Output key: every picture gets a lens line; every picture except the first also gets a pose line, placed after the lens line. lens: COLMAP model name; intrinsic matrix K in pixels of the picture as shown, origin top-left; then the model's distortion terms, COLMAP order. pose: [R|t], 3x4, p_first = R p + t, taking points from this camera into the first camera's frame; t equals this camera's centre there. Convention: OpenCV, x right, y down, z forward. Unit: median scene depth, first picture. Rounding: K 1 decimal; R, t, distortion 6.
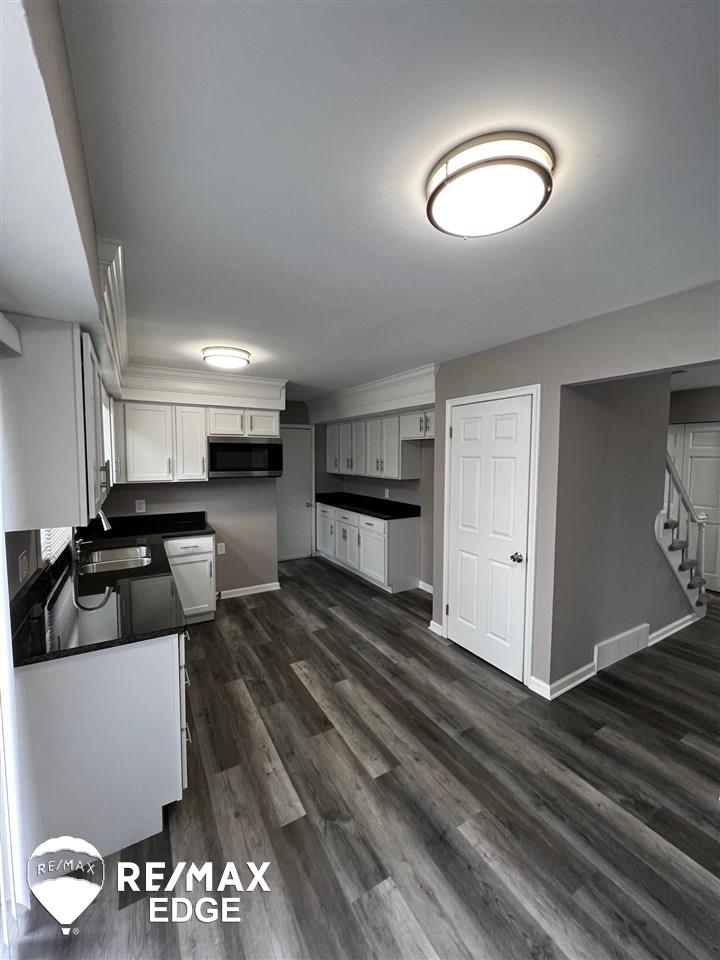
lens RADIAL K [[381.6, 0, 359.9], [0, 381.6, 478.9], [0, 0, 1]] dist [-0.000385, -0.000004]
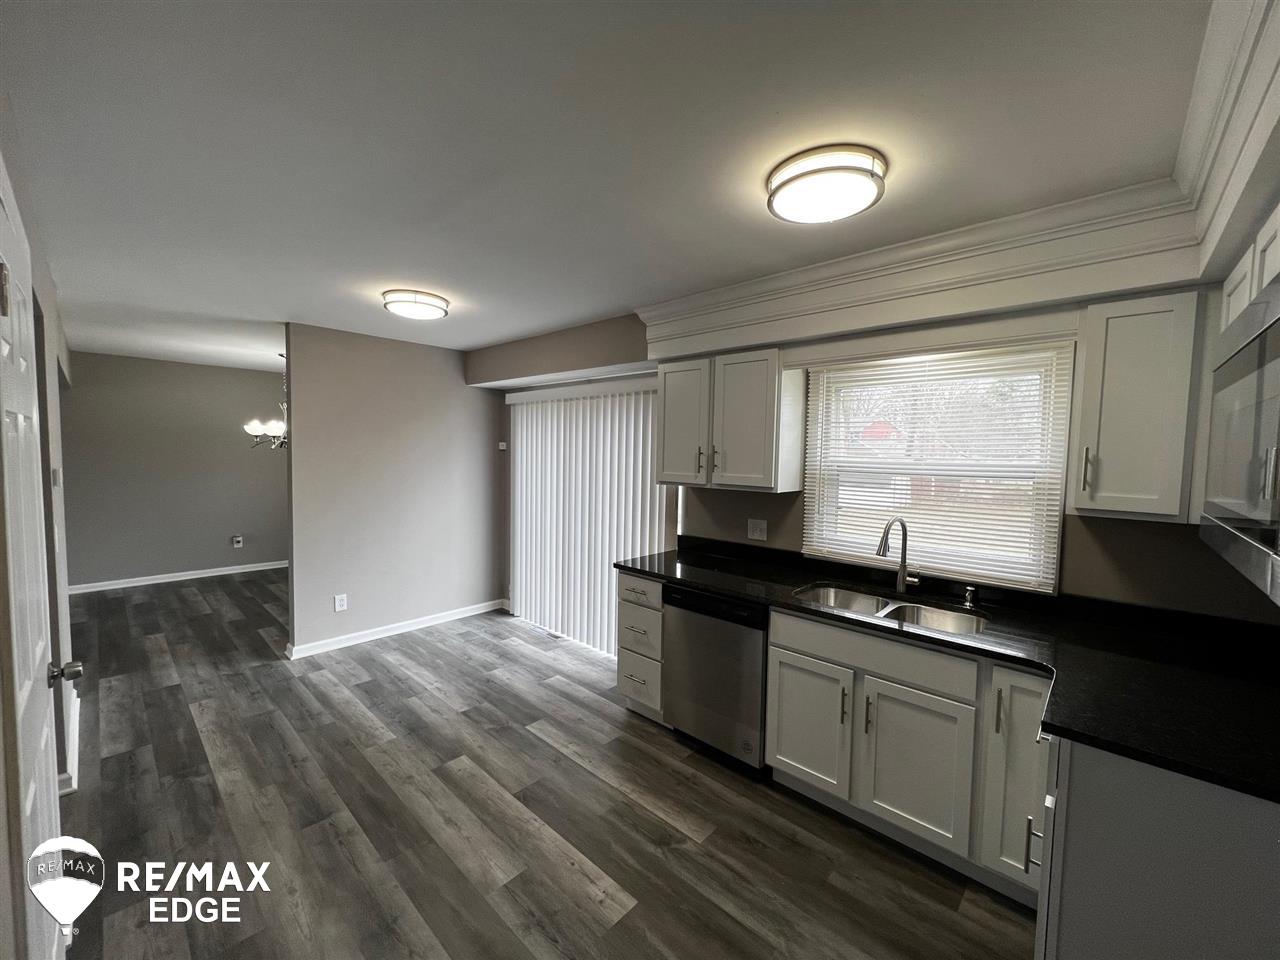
lens RADIAL K [[508.8, 0, 640.9], [0, 508.8, 479.1], [0, 0, 1]] dist [-0.000385, -0.000004]
pose [[-0.958794, -0.001084, -0.284101, -0.024271], [-0.036267, 0.992279, 0.118607, -0.094951], [0.281779, 0.124023, -0.951430, 1.955034]]
